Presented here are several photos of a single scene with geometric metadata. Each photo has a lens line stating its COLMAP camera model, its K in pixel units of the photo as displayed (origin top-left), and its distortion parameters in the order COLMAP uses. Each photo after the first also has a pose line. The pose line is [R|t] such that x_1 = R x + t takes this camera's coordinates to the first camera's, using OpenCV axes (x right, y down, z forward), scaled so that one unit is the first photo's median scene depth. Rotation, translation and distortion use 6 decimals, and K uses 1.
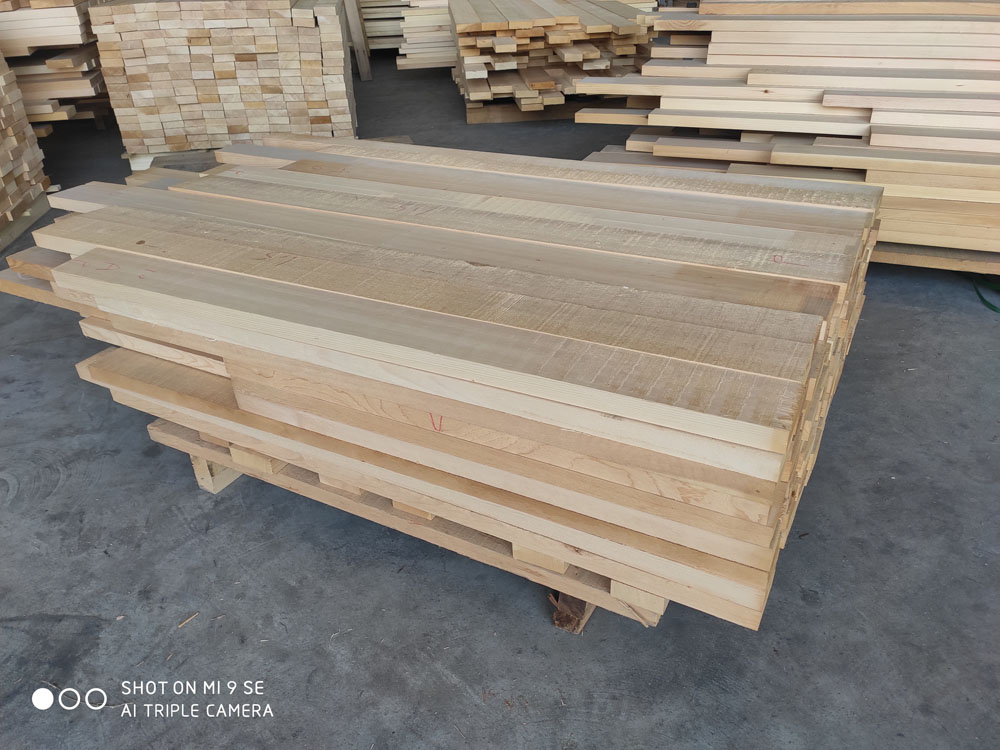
lens RADIAL K [[751.5, 0, 500.7], [0, 751.5, 381.6], [0, 0, 1]] dist [0.052581, -0.063769]
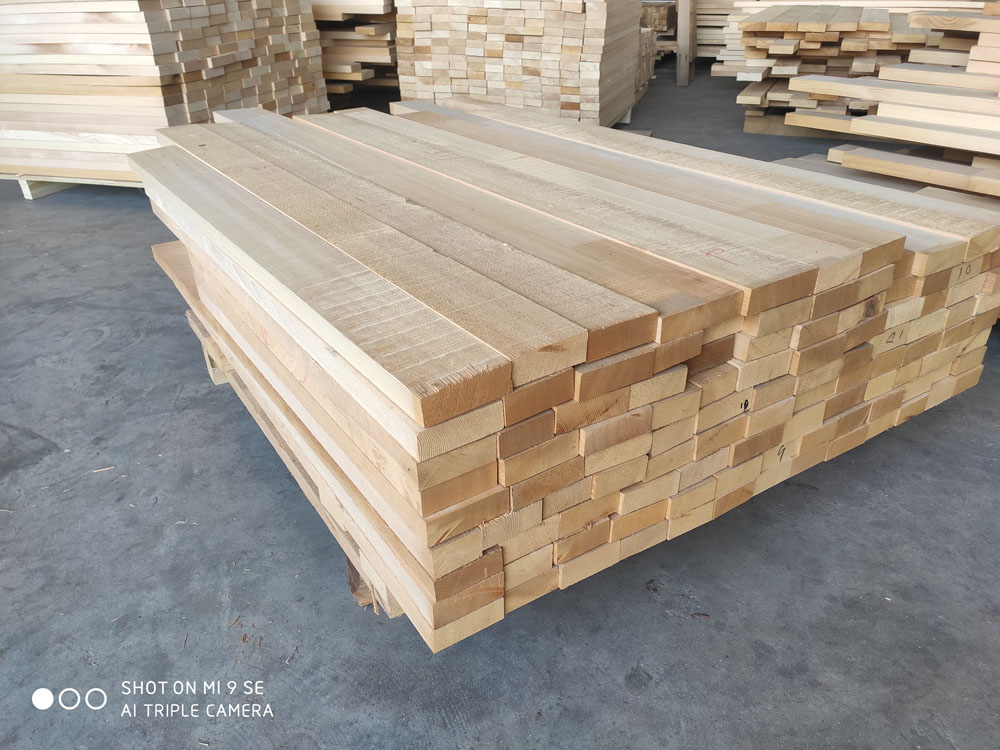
lens RADIAL K [[751.5, 0, 498.9], [0, 751.5, 379.4], [0, 0, 1]] dist [0.052581, -0.063769]
pose [[0.878863, 0.253325, -0.404261, 0.204876], [-0.263845, 0.964082, 0.030530, 0.000124], [0.397474, 0.079831, 0.914134, 0.081147]]
